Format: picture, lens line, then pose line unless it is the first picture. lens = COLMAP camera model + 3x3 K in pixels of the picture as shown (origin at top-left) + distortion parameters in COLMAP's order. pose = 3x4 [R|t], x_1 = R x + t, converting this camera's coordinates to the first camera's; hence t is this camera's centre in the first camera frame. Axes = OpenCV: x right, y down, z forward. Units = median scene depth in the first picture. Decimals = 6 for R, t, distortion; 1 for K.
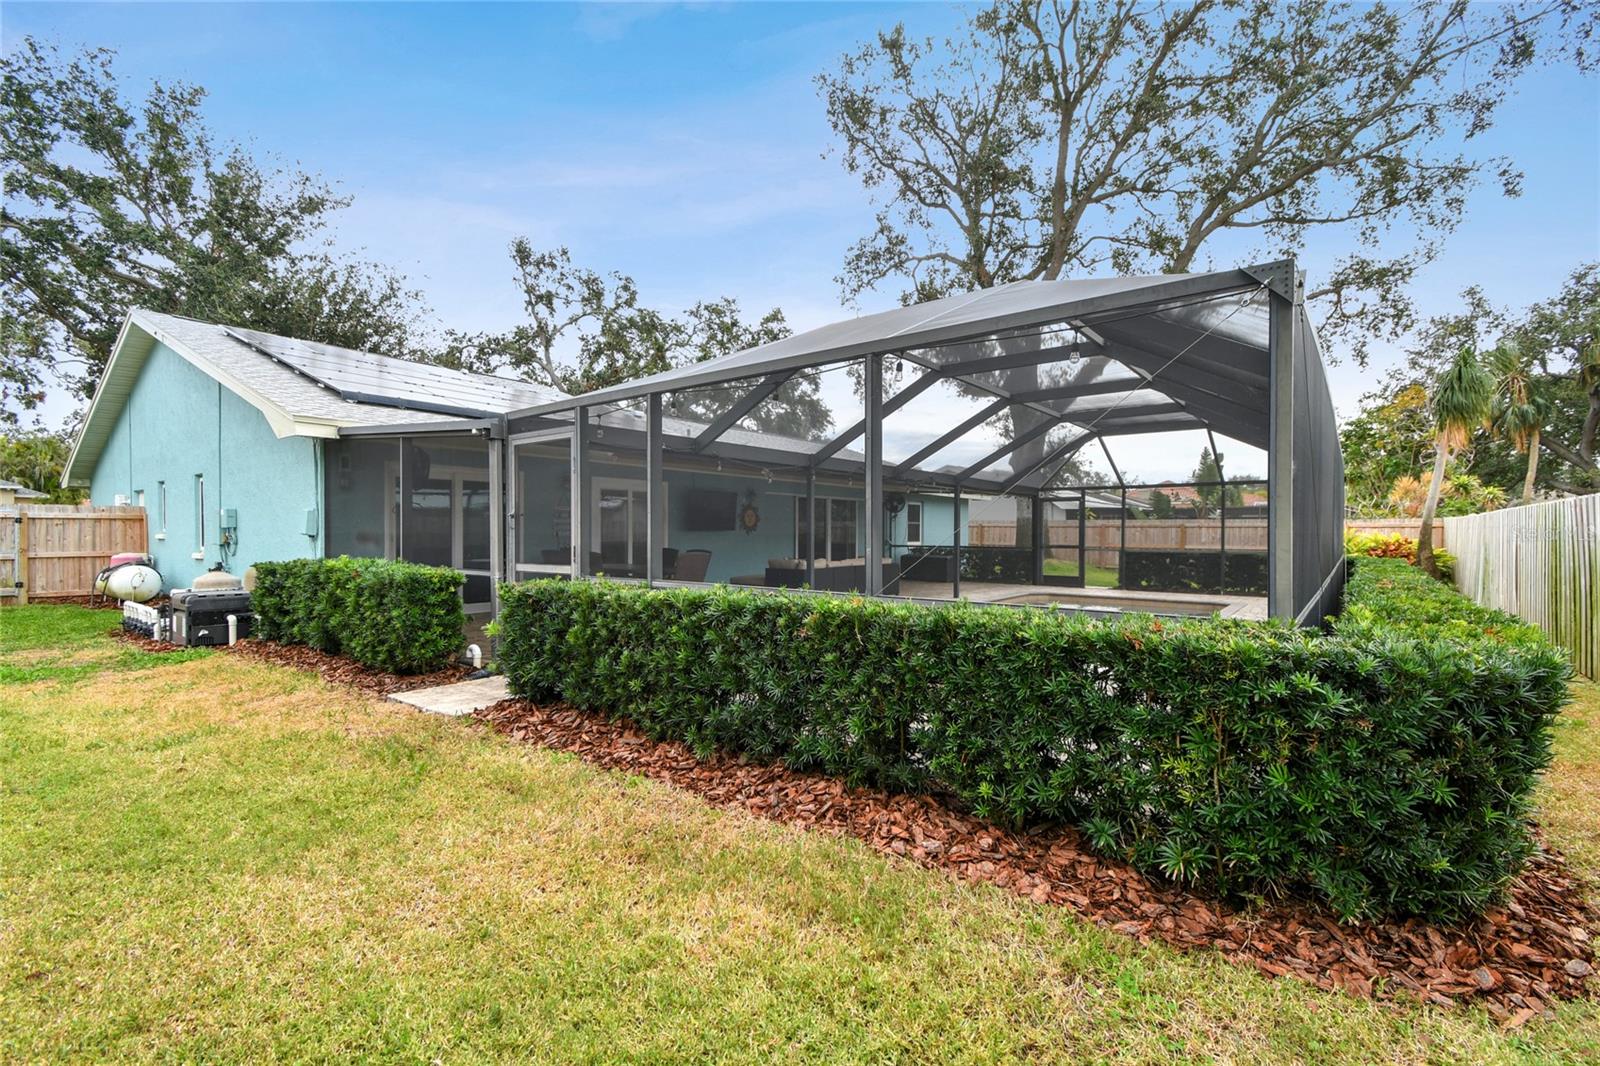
lens RADIAL K [[708.1, 0, 799.9], [0, 708.1, 534.7], [0, 0, 1]] dist [0.028326, -0.006923]
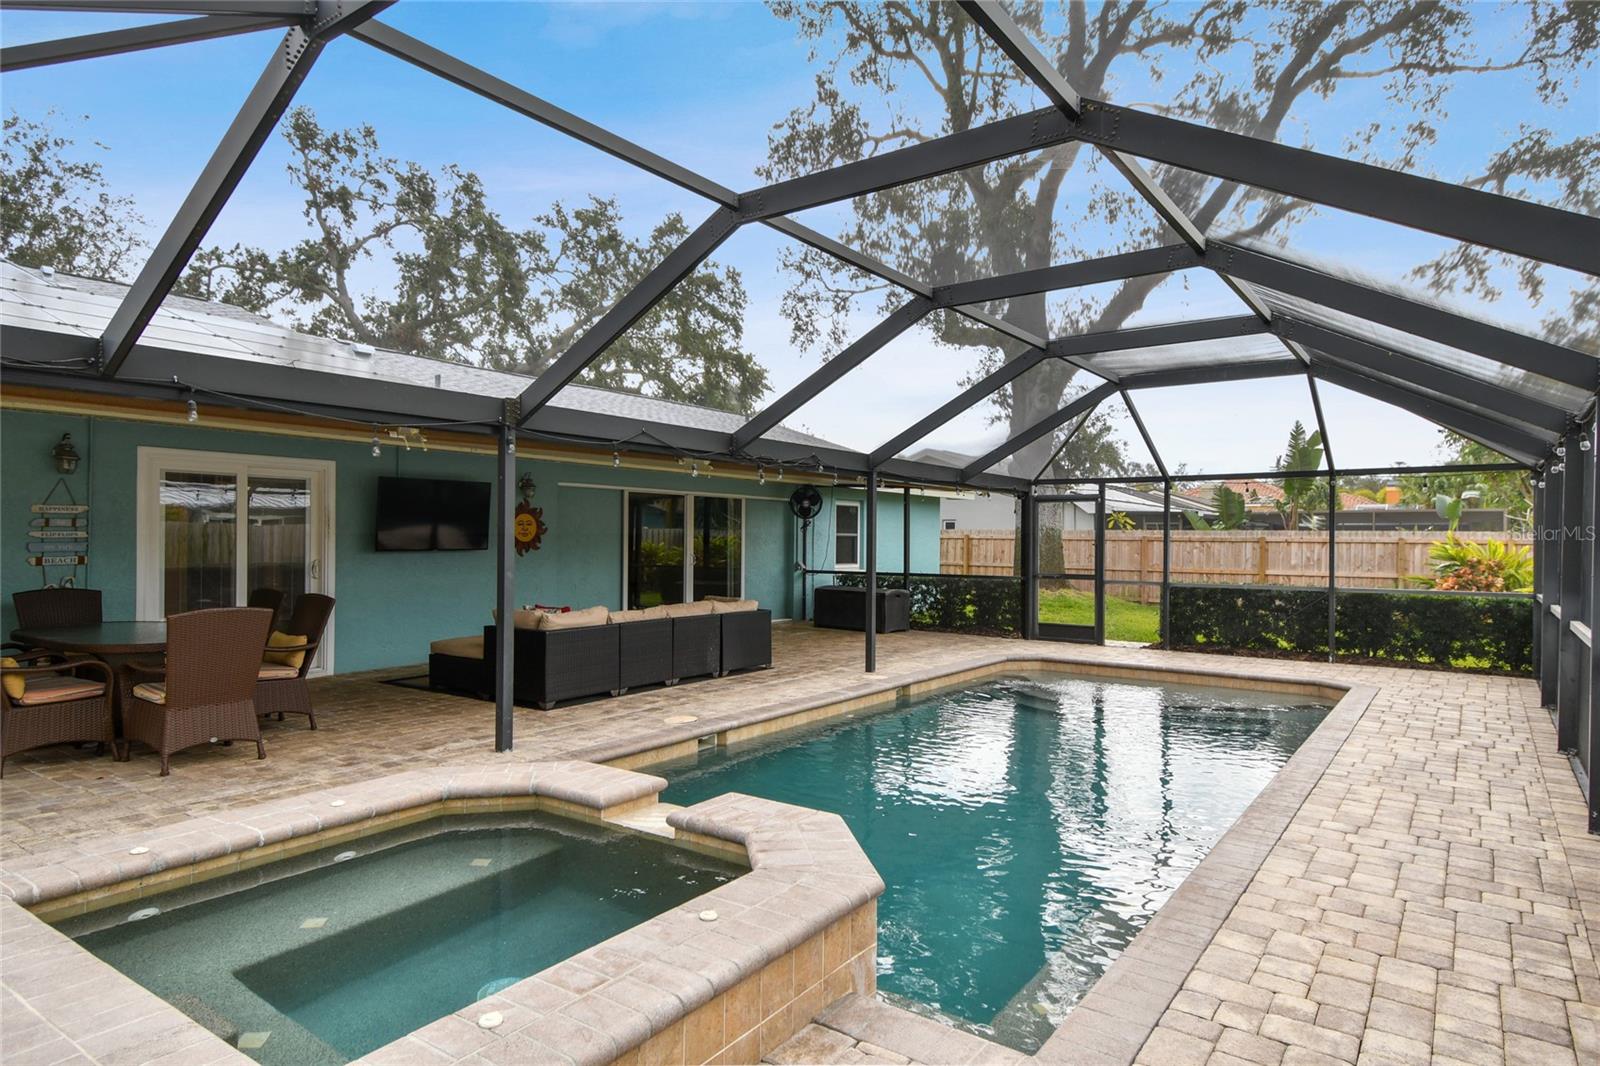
lens RADIAL K [[913.8, 0, 798.2], [0, 913.8, 538.7], [0, 0, 1]] dist [0.023742, 0.002215]
pose [[0.999634, 0.004805, 0.026634, 0.070291], [-0.004670, 0.999976, -0.005134, -0.006051], [-0.026658, 0.005007, 0.999632, 0.134129]]
